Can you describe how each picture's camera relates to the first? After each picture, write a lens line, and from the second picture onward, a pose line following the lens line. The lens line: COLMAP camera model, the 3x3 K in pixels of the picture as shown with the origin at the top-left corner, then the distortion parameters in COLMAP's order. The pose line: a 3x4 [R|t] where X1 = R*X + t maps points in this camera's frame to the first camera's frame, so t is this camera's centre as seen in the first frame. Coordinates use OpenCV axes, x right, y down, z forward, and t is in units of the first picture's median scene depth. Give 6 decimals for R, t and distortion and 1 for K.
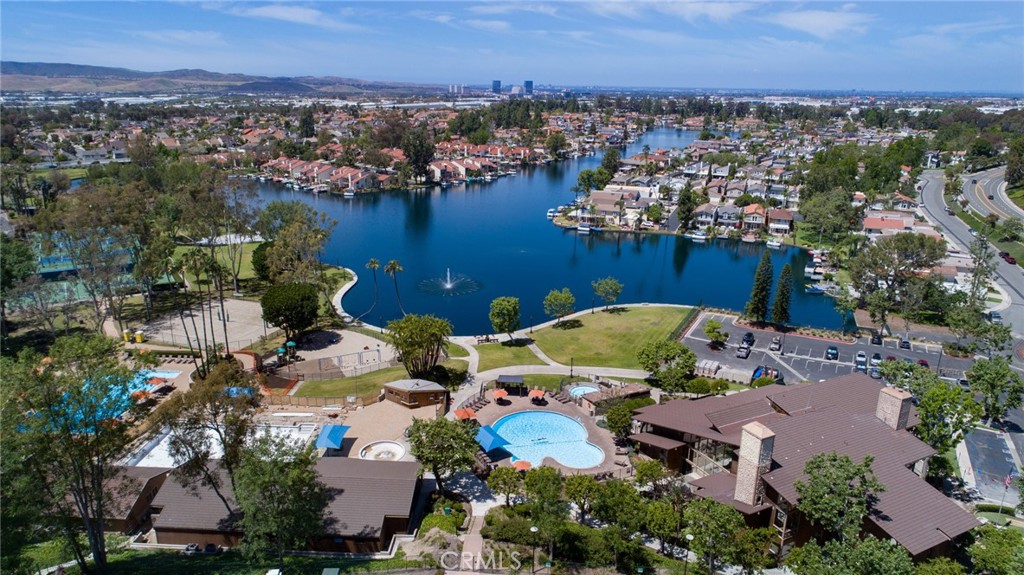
lens RADIAL K [[678.5, 0, 511.9], [0, 678.5, 284.8], [0, 0, 1]] dist [-0.028605, 0.011264]
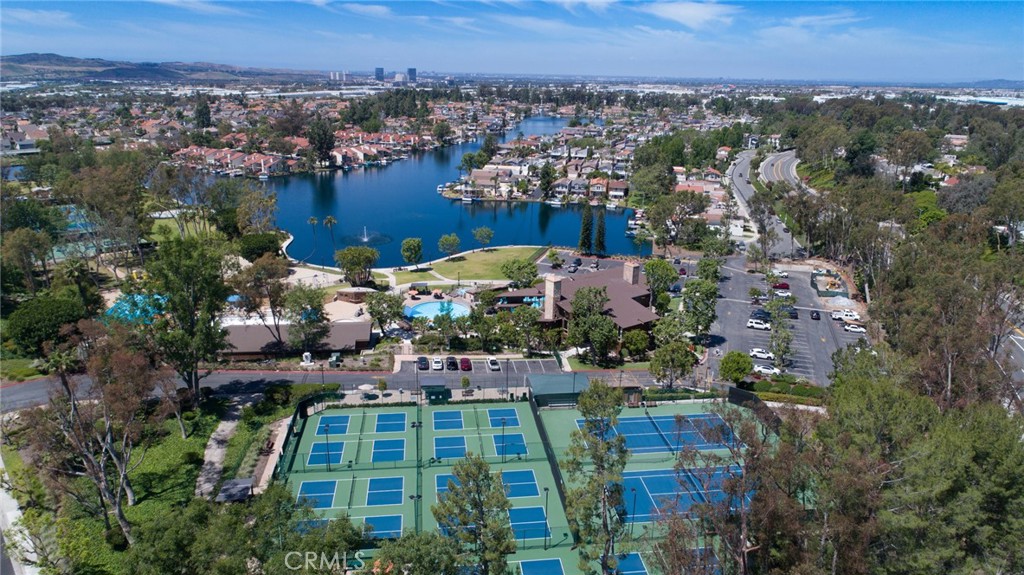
lens RADIAL K [[678.5, 0, 512.6], [0, 678.5, 288.0], [0, 0, 1]] dist [-0.028605, 0.011264]
pose [[0.986374, -0.043563, 0.158643, -0.013934], [0.039991, 0.998871, 0.025645, 0.042803], [-0.159581, -0.018951, 0.987003, -0.208085]]
